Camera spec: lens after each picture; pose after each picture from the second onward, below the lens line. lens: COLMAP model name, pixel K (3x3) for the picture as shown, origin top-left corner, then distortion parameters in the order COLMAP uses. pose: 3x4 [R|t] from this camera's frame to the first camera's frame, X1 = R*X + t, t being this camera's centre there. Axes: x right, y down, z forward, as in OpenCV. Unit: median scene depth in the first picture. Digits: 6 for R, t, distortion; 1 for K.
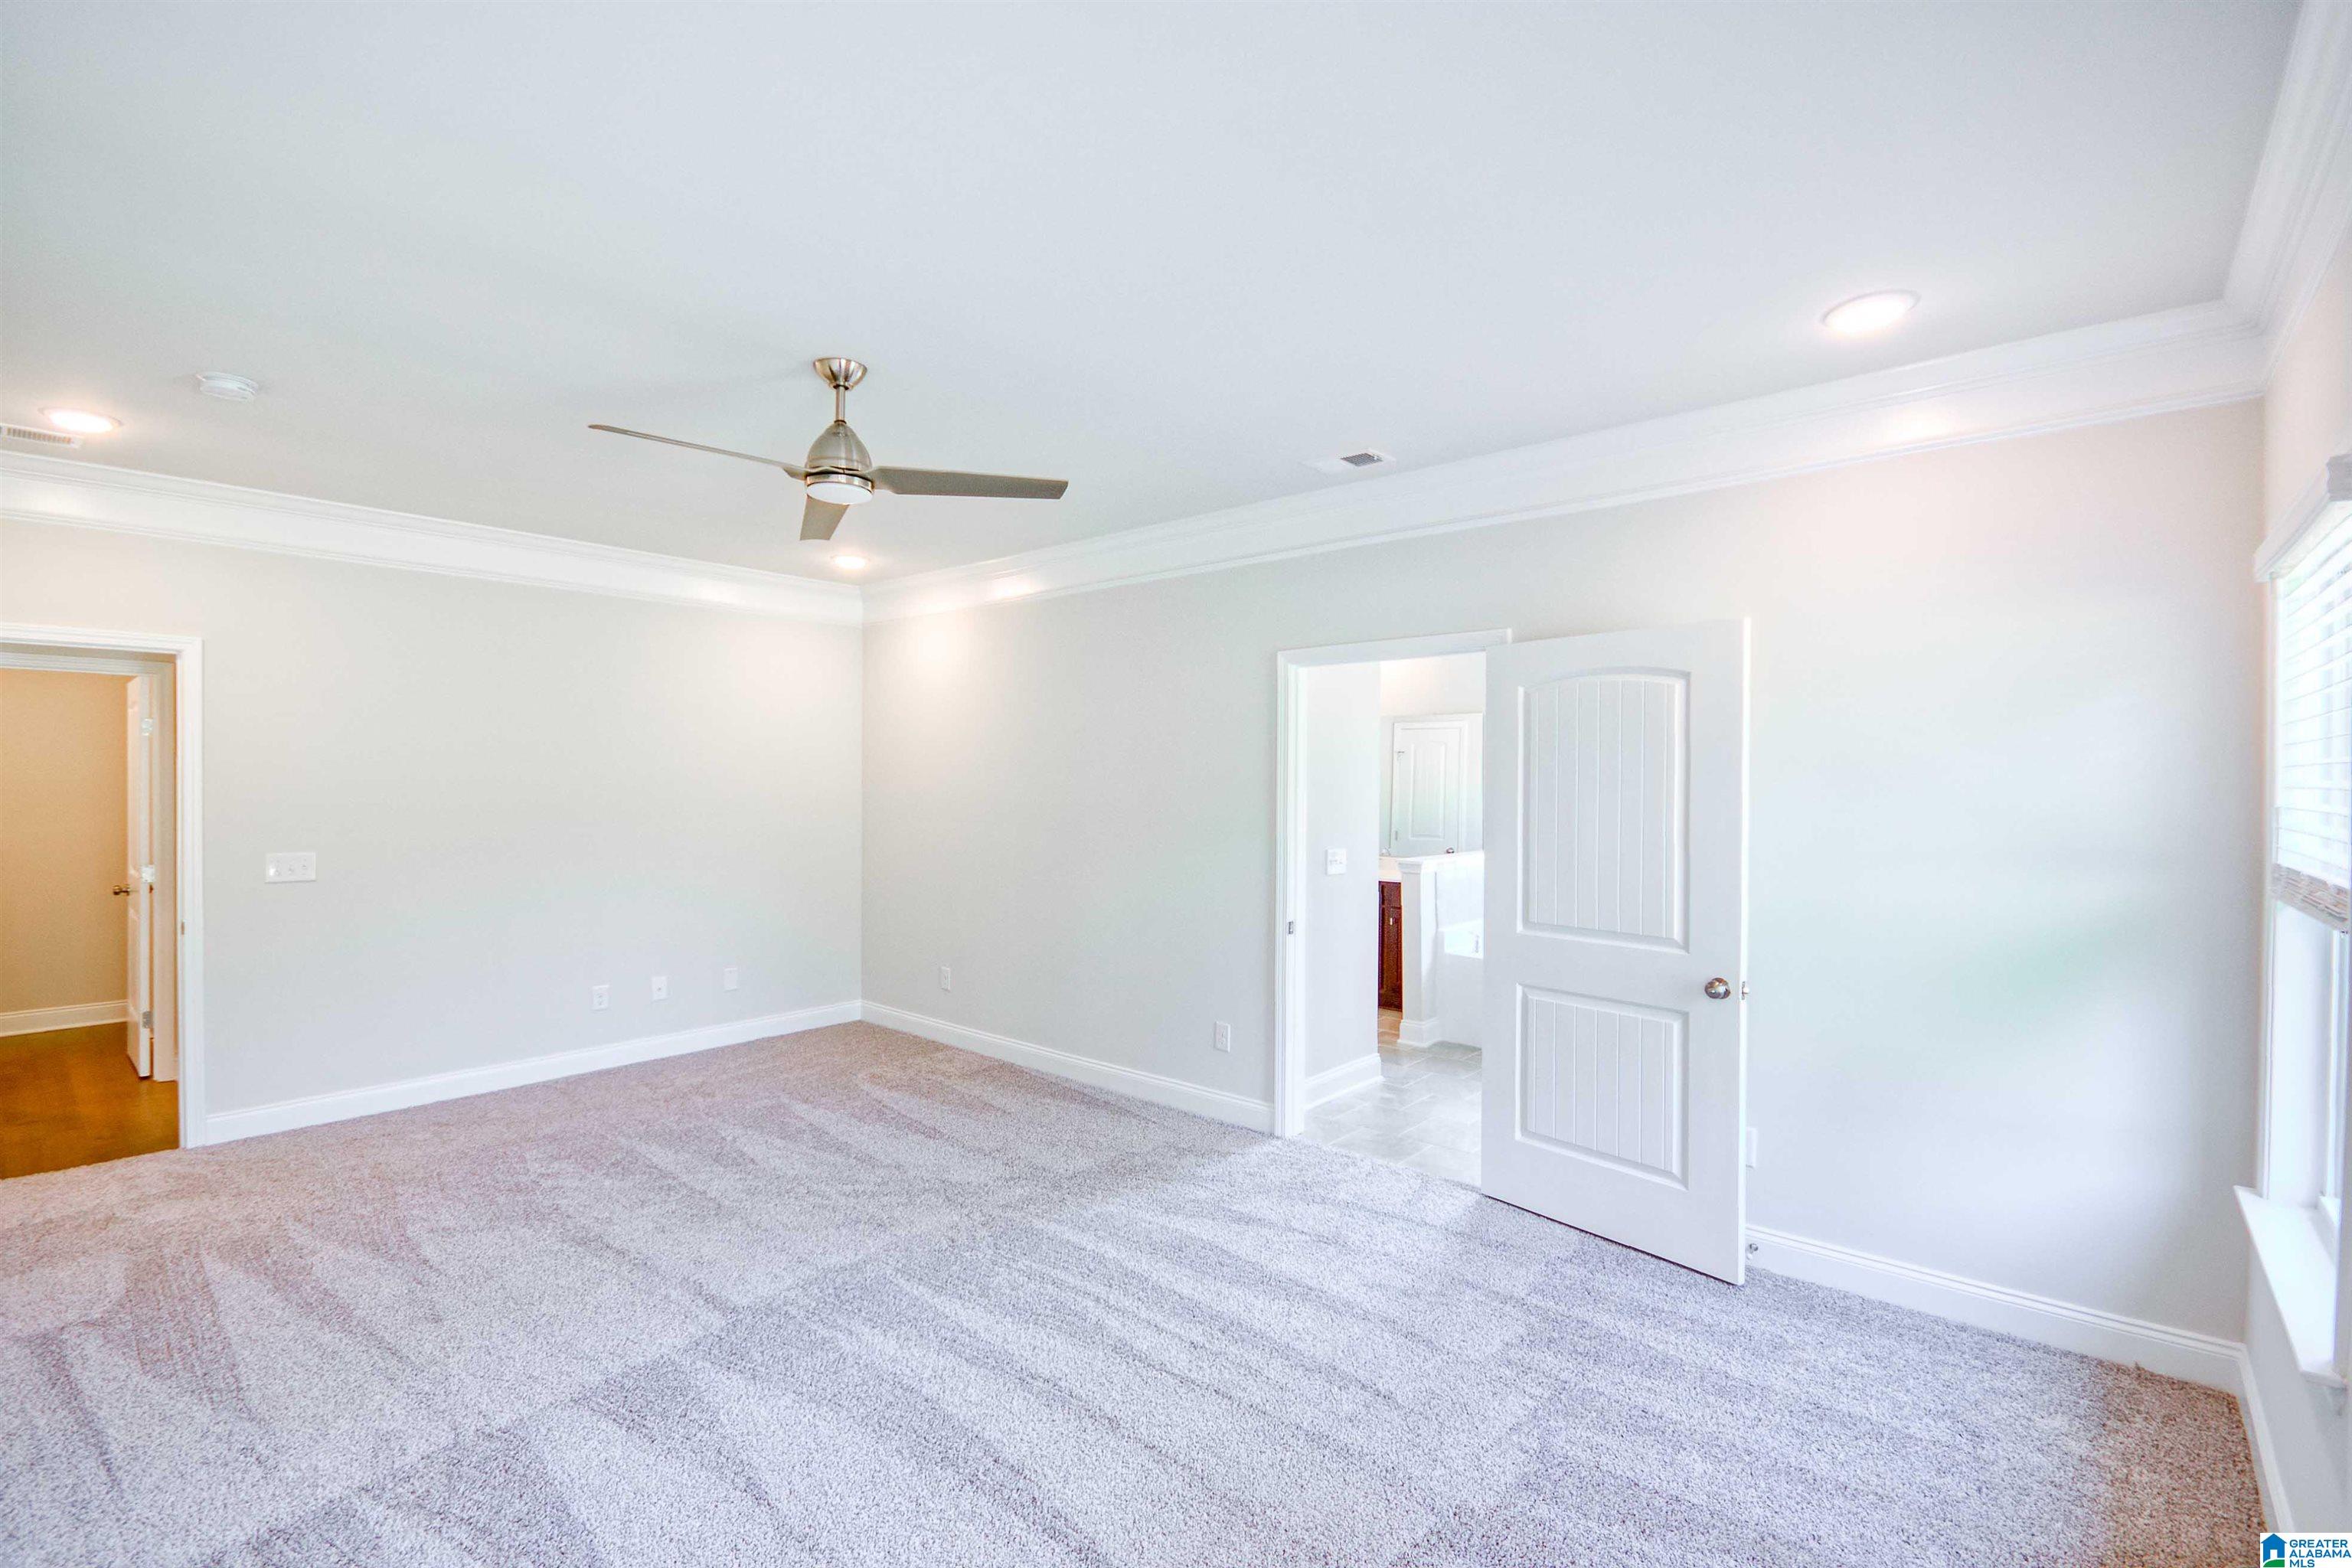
lens RADIAL K [[1034.3, 0, 1176.0], [0, 1034.3, 784.0], [0, 0, 1]] dist [-0.002769, -0.000351]
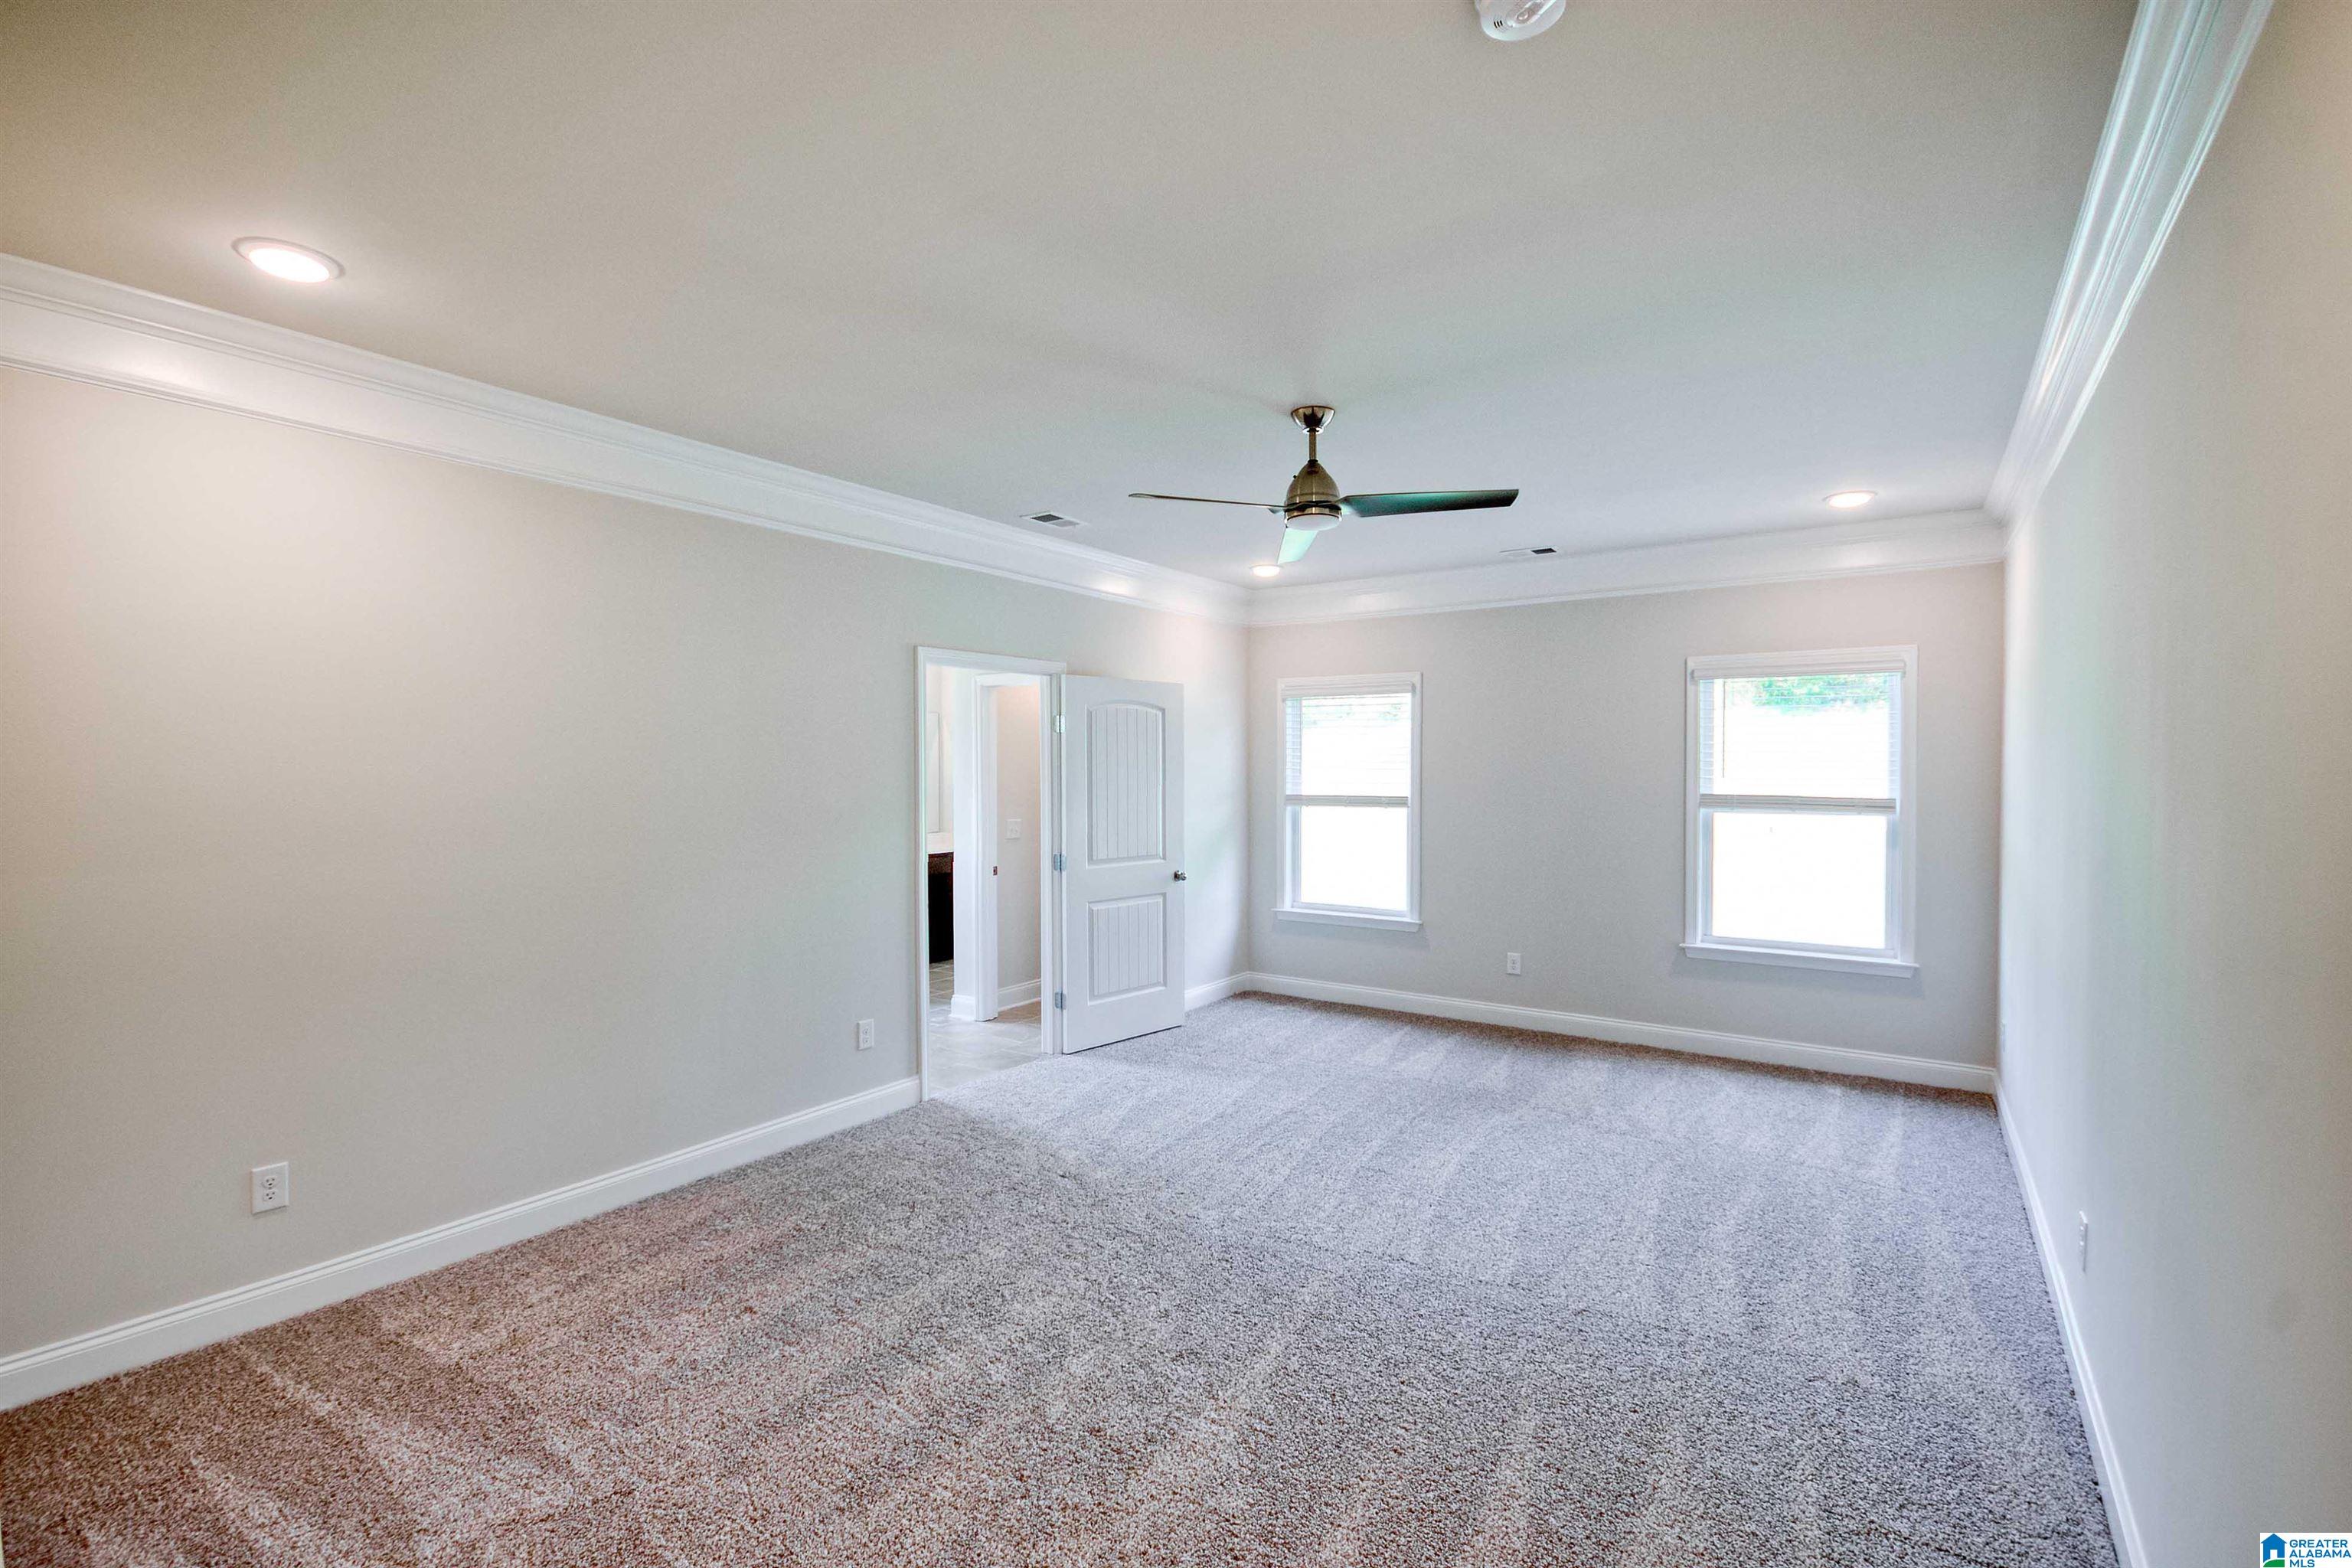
lens RADIAL K [[1034.3, 0, 1176.0], [0, 1034.3, 784.0], [0, 0, 1]] dist [-0.002769, -0.000351]
pose [[-0.101967, -0.020546, 0.994576, -1.298943], [-0.000370, 0.999787, 0.020616, -0.012487], [-0.994788, 0.001734, -0.101953, 1.116587]]
